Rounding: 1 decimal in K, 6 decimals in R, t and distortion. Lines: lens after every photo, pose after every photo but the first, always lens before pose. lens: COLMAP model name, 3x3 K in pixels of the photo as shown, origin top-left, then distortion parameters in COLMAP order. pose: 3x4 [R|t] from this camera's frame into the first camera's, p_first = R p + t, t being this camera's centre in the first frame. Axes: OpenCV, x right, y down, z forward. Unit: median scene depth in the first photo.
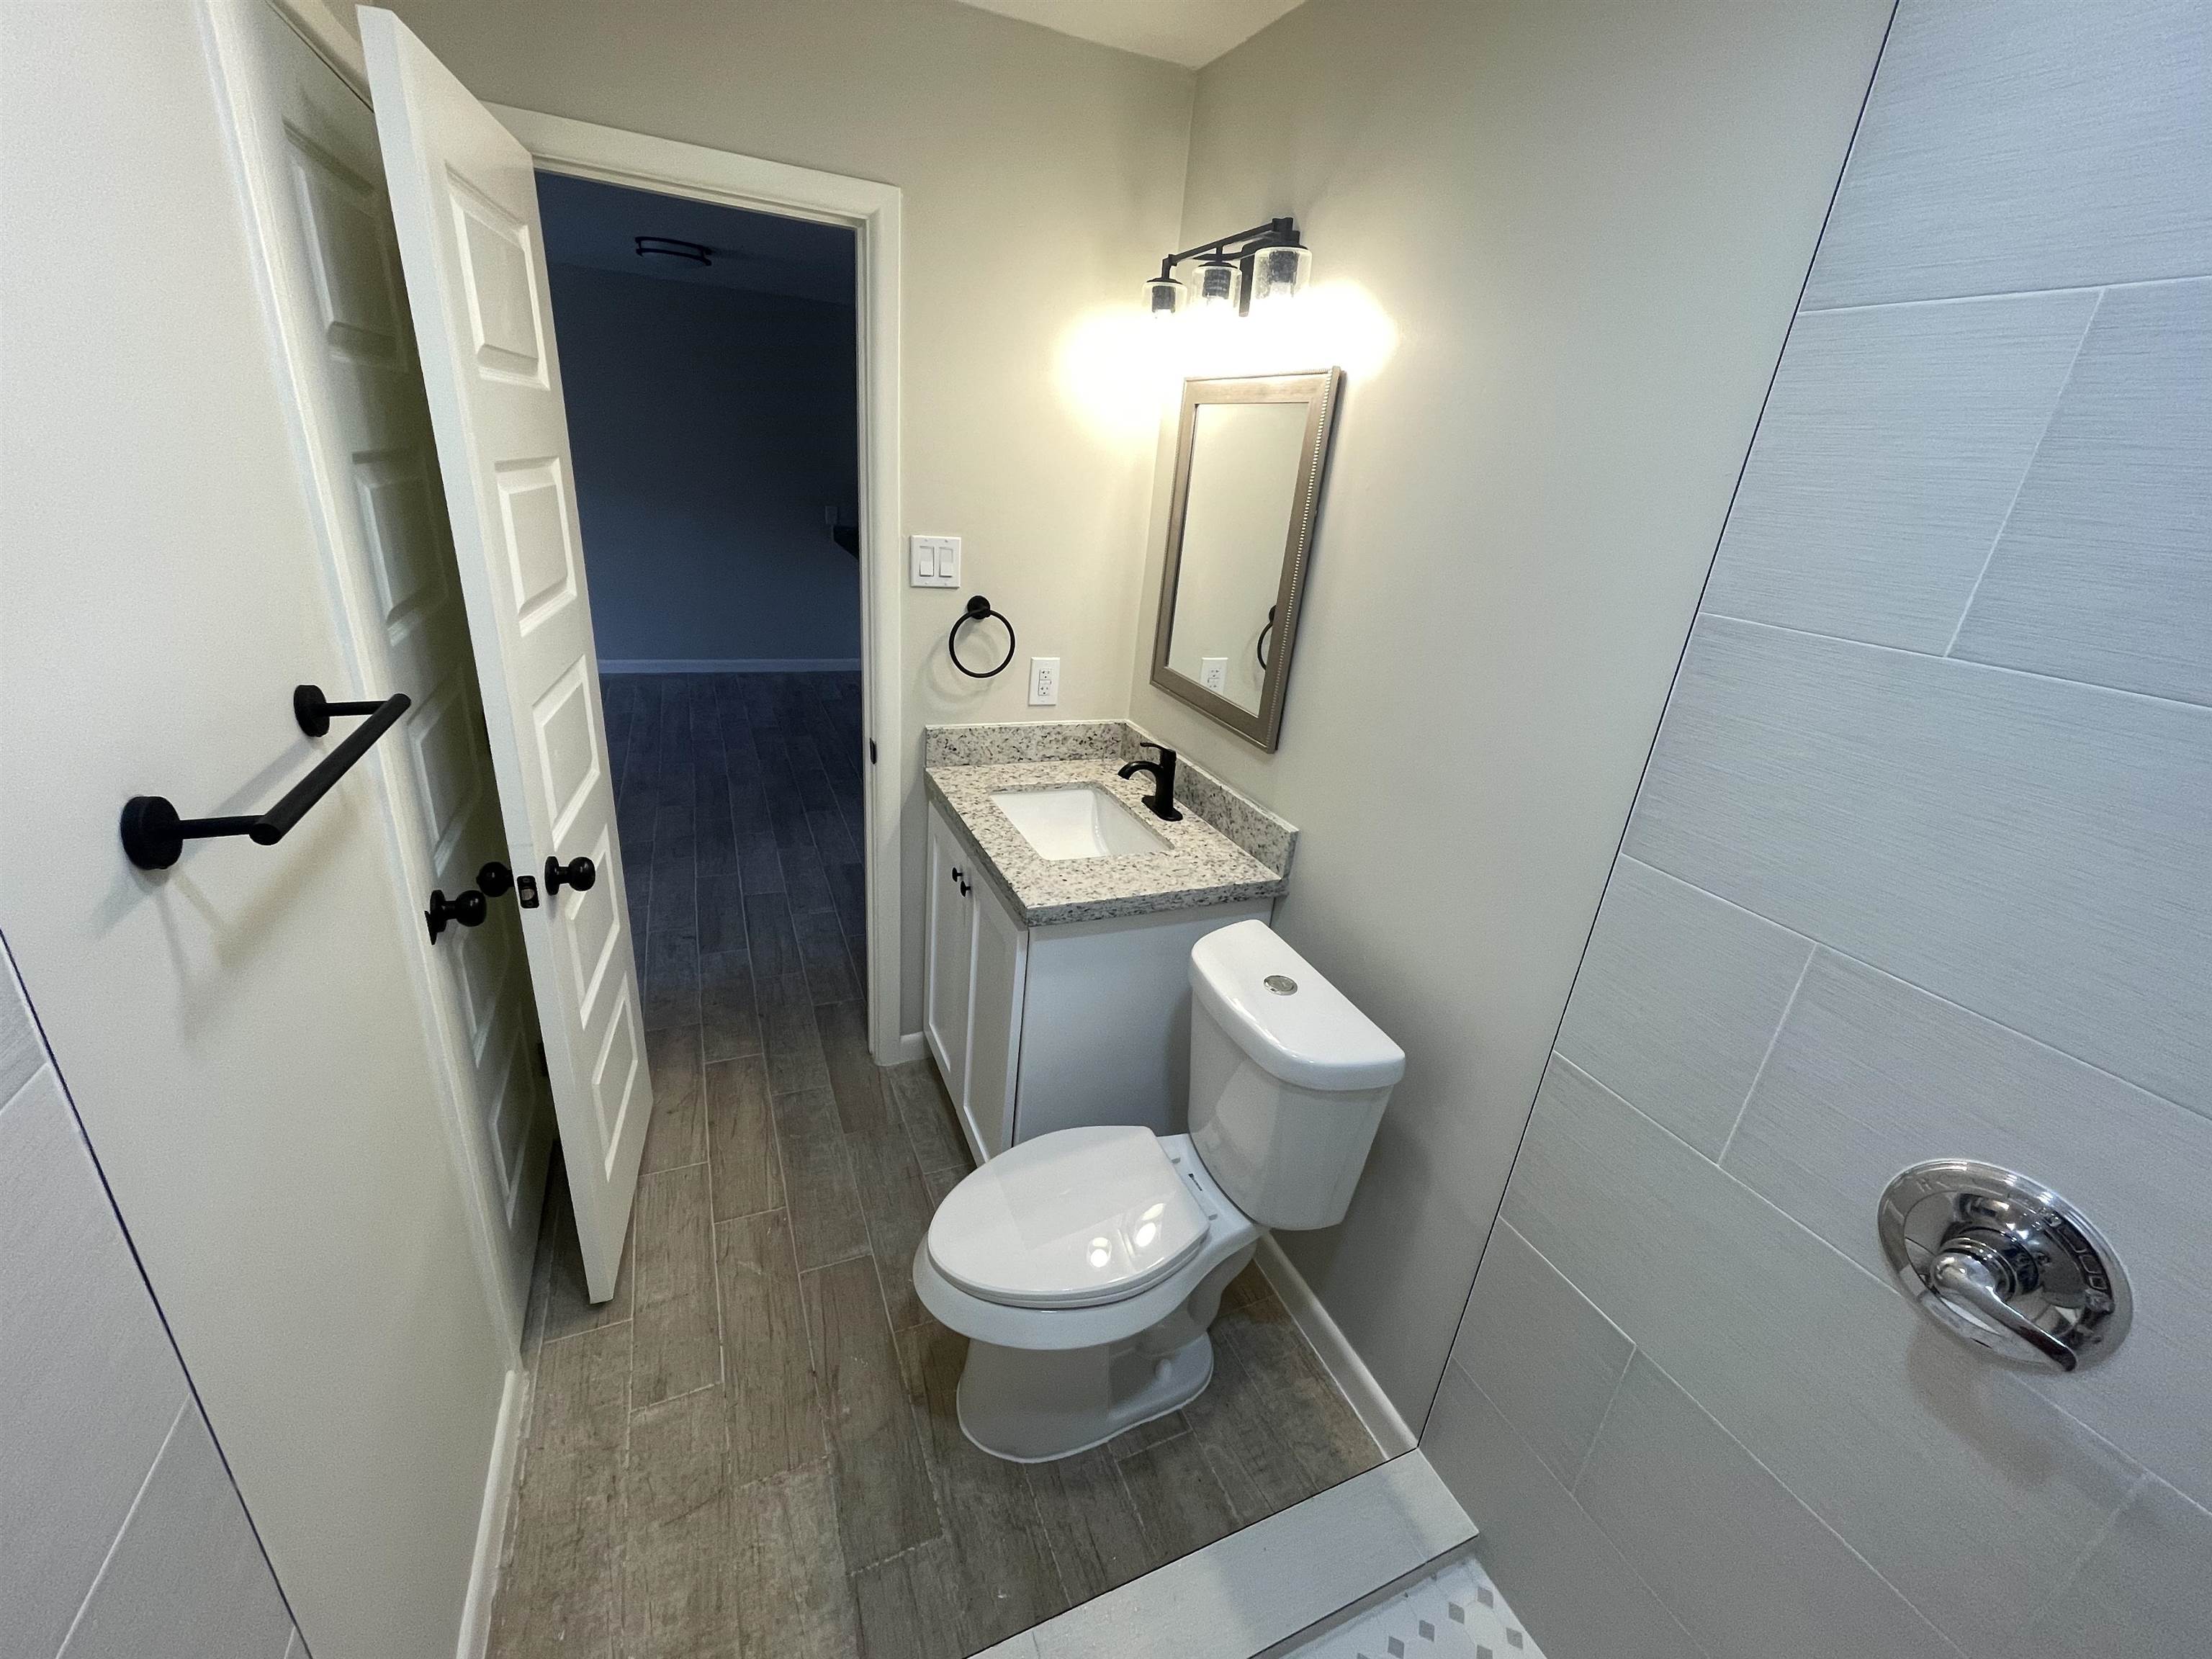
lens RADIAL K [[897.7, 0, 1109.5], [0, 897.7, 834.0], [0, 0, 1]] dist [-0.000381, 0.000884]
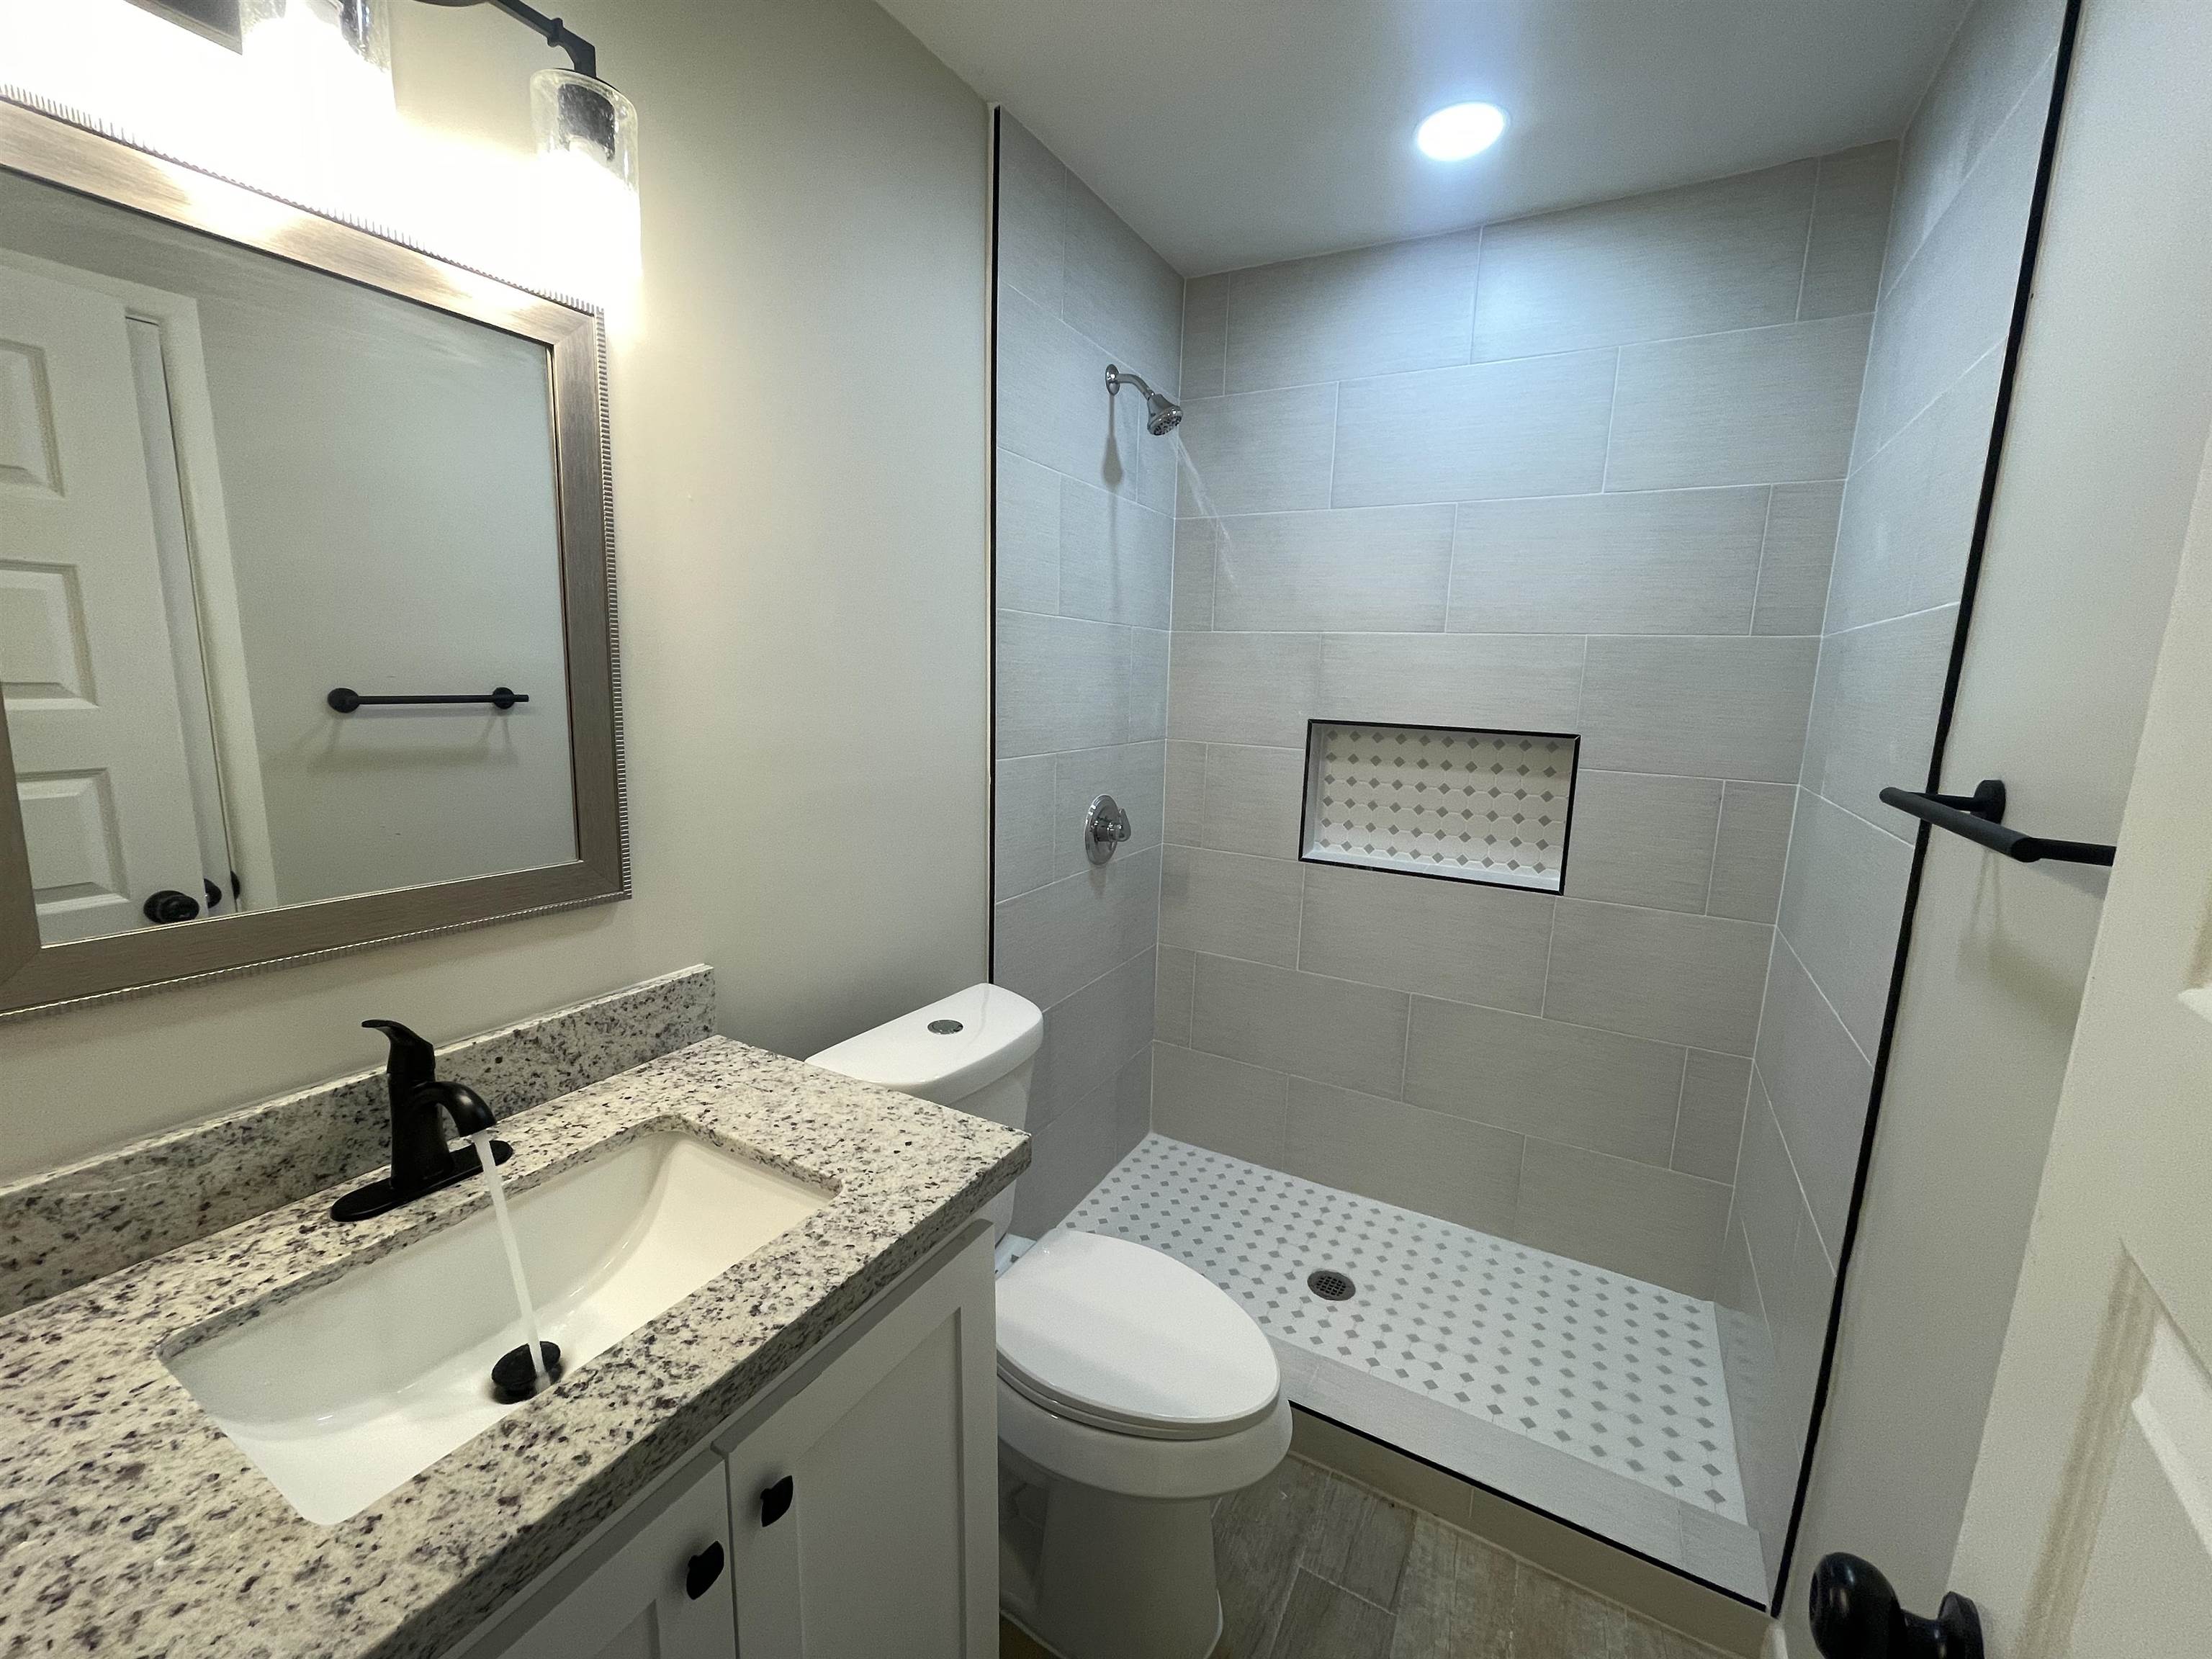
lens RADIAL K [[897.7, 0, 1107.9], [0, 897.7, 818.5], [0, 0, 1]] dist [-0.000381, 0.000884]
pose [[-0.588916, -0.241224, 0.771356, -0.475800], [0.231701, 0.863963, 0.447083, -0.329050], [-0.774270, 0.442018, -0.452909, 0.953774]]
